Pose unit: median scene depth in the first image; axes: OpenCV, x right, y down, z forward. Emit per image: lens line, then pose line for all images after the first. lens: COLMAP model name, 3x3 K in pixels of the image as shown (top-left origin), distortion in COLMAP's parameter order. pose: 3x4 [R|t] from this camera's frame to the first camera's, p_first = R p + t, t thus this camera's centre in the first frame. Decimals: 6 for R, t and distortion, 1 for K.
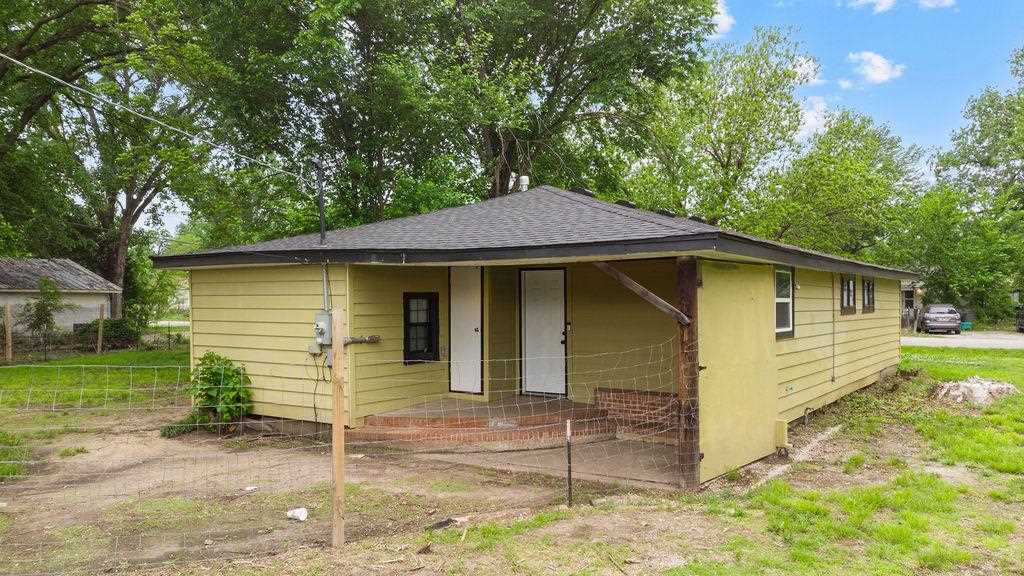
lens RADIAL K [[781.1, 0, 509.1], [0, 781.1, 329.3], [0, 0, 1]] dist [0.025472, -0.002945]
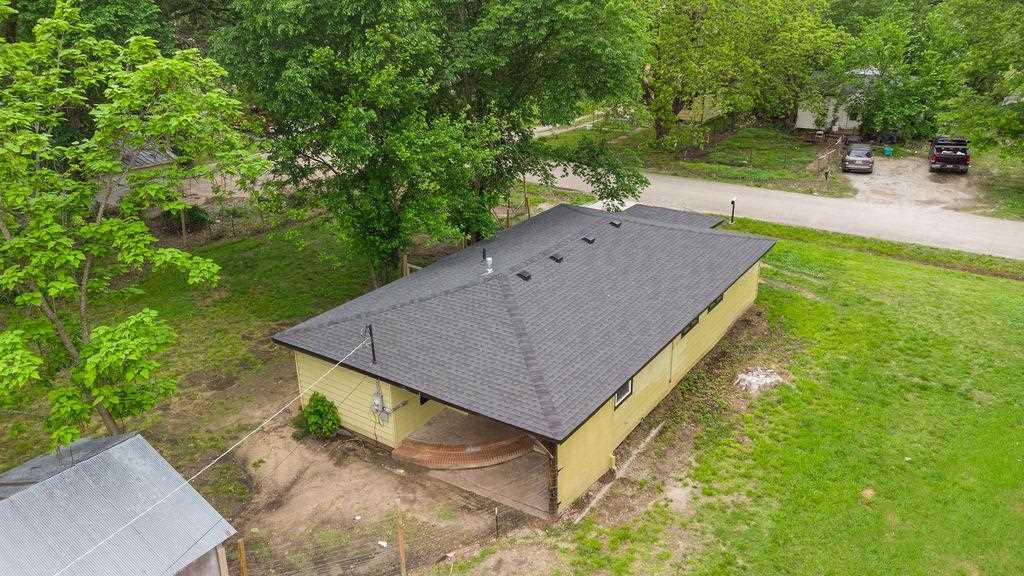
lens RADIAL K [[772.6, 0, 505.8], [0, 772.6, 277.5], [0, 0, 1]] dist [0.044869, -0.002672]
pose [[0.999787, -0.013877, -0.015254, 0.099098], [0.018155, 0.943122, 0.331951, -0.851341], [0.009780, -0.332158, 0.943173, -0.621713]]
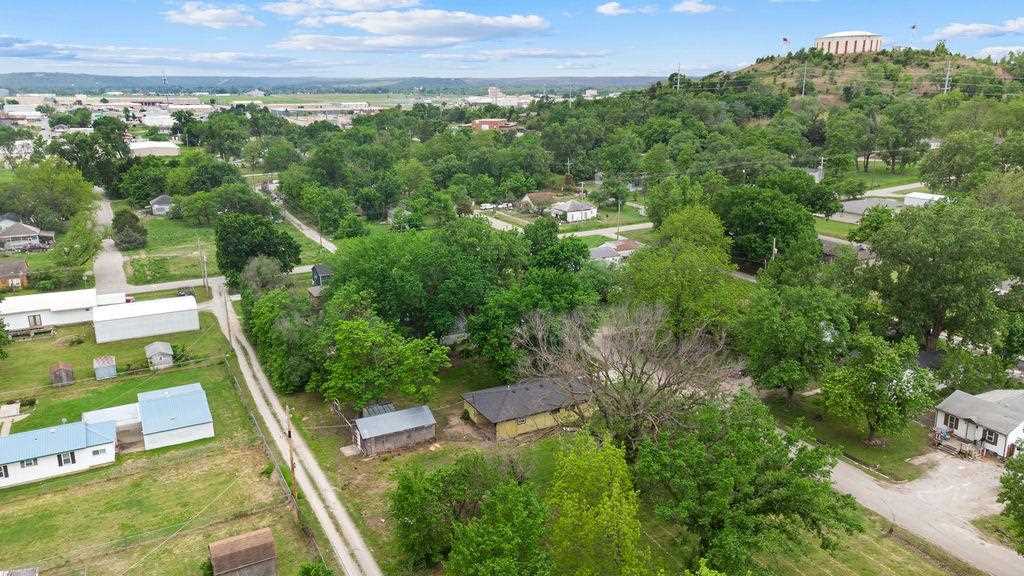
lens RADIAL K [[772.6, 0, 505.8], [0, 772.6, 277.5], [0, 0, 1]] dist [0.044869, -0.002672]
pose [[0.880119, 0.114186, -0.460818, 3.694137], [-0.010166, 0.974955, 0.222168, -3.225823], [0.474645, -0.190849, 0.859237, -5.678574]]
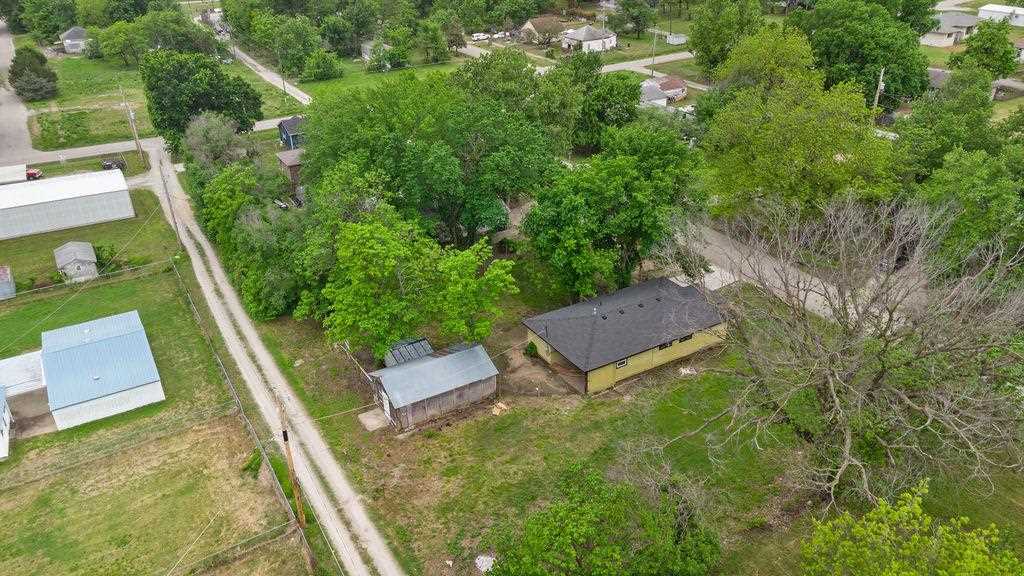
lens RADIAL K [[758.1, 0, 512.0], [0, 758.1, 288.0], [0, 0, 1]] dist [0.057931, 0.007069]
pose [[0.906879, 0.180232, -0.380904, 1.573401], [0.003671, 0.900505, 0.434831, -2.817815], [0.421376, -0.395737, 0.815987, -3.510984]]
